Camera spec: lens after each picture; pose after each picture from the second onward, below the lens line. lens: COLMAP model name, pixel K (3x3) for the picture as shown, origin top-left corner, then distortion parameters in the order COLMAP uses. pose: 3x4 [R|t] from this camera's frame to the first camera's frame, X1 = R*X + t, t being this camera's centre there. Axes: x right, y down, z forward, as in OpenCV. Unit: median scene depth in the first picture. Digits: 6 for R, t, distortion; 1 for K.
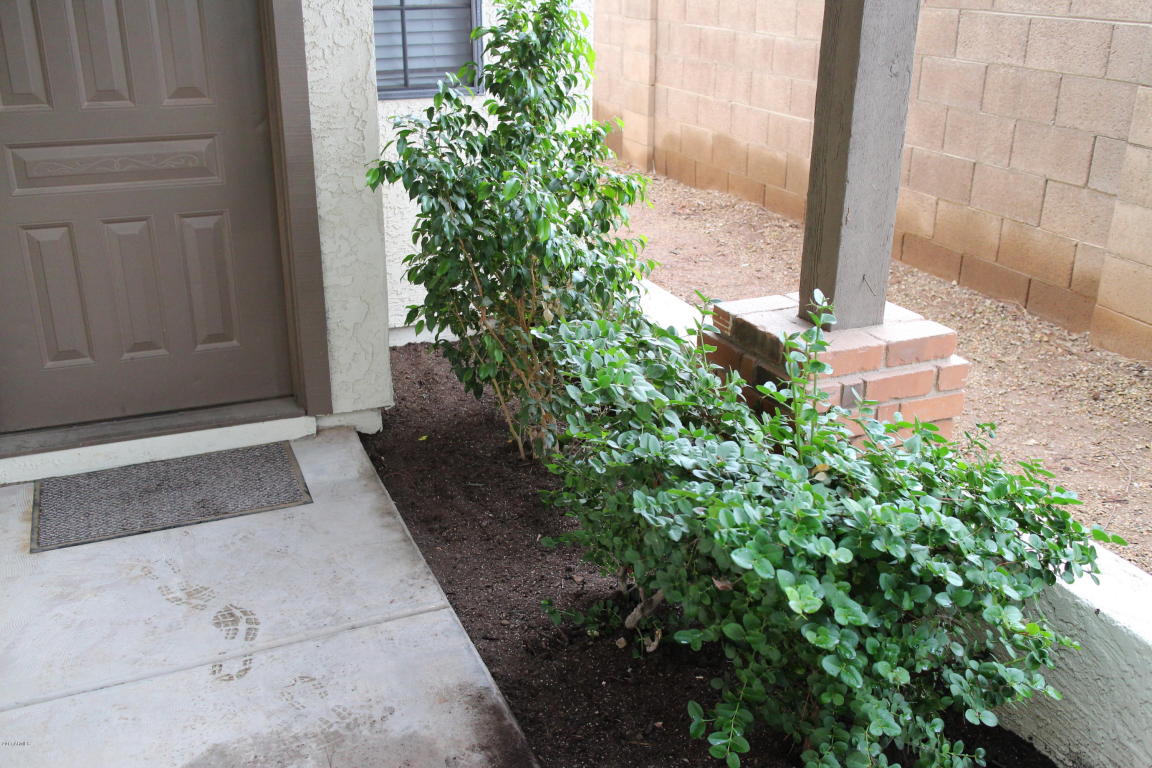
lens RADIAL K [[1115.4, 0, 576.0], [0, 1115.4, 384.0], [0, 0, 1]] dist [0.000381, -0.001118]
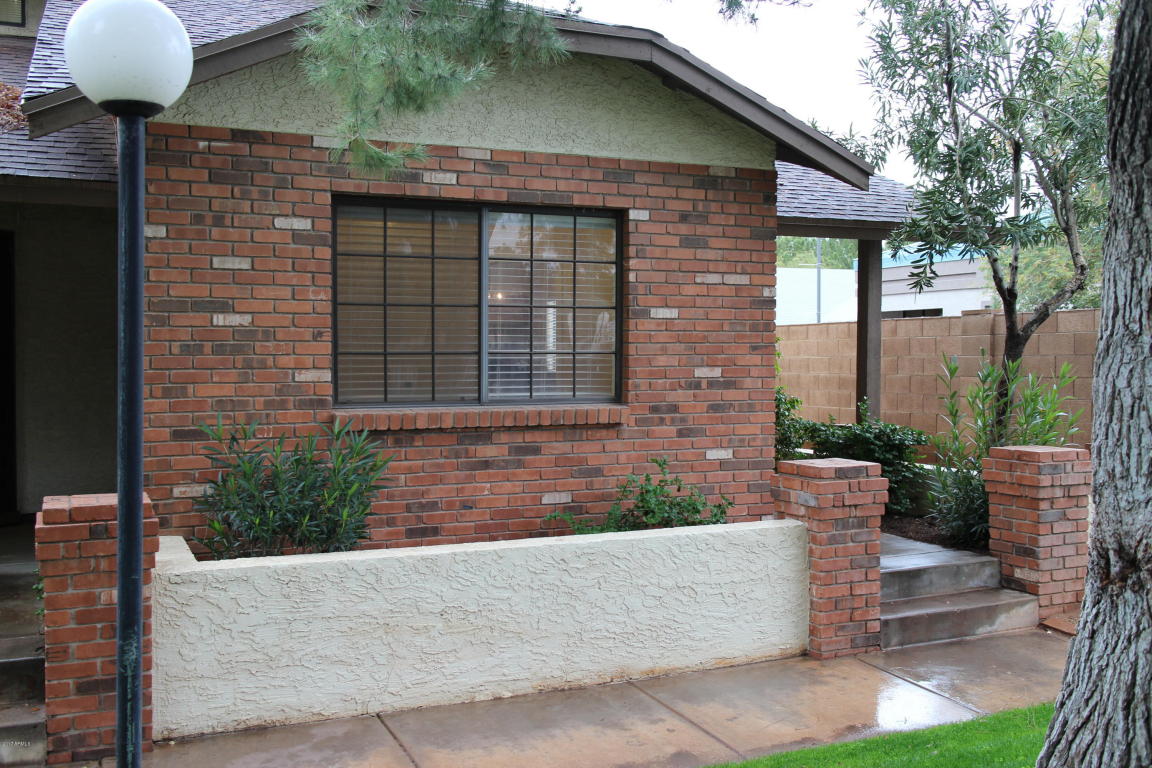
lens RADIAL K [[1115.4, 0, 576.0], [0, 1115.4, 384.0], [0, 0, 1]] dist [0.000381, -0.001118]
pose [[0.999744, -0.006157, 0.021765, -0.618648], [0.013153, 0.941084, -0.337917, 0.795806], [-0.018402, 0.338117, 0.940924, -1.888512]]
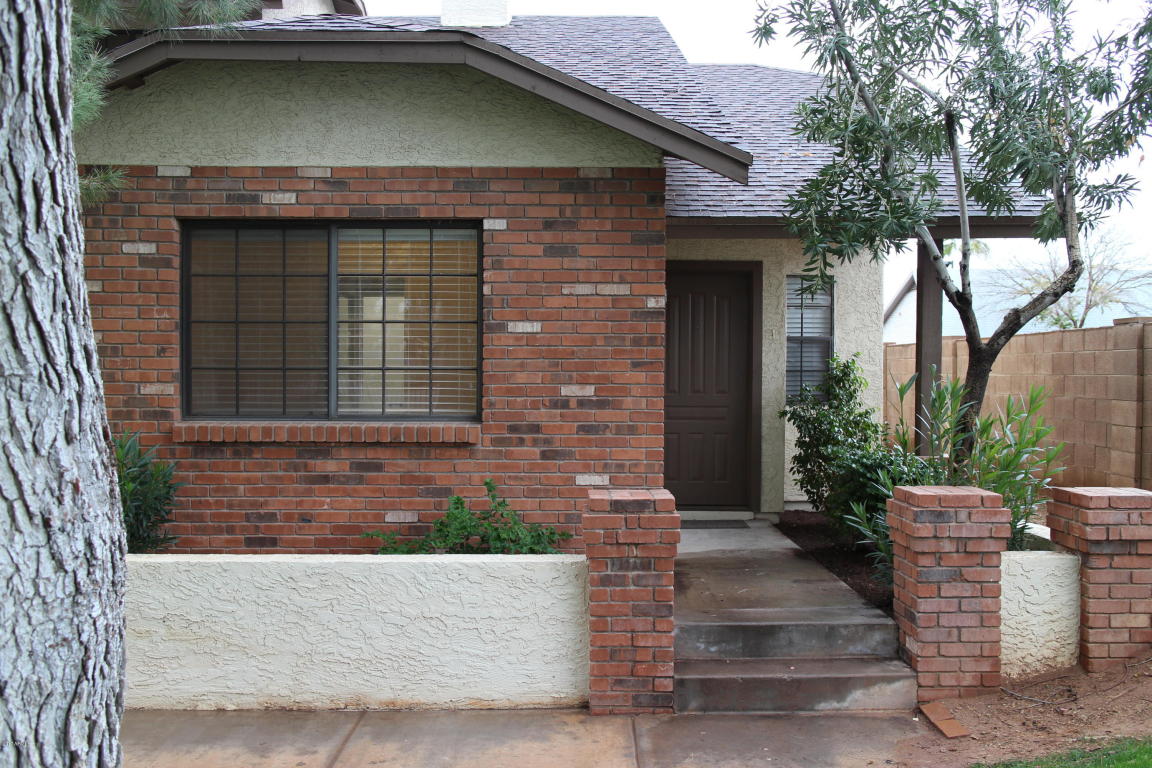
lens RADIAL K [[1115.4, 0, 576.0], [0, 1115.4, 384.0], [0, 0, 1]] dist [0.000381, -0.001118]
pose [[0.925561, 0.004269, -0.378573, 0.392197], [-0.137110, 0.935839, -0.324663, 0.690446], [0.352898, 0.352402, 0.866762, -1.616580]]
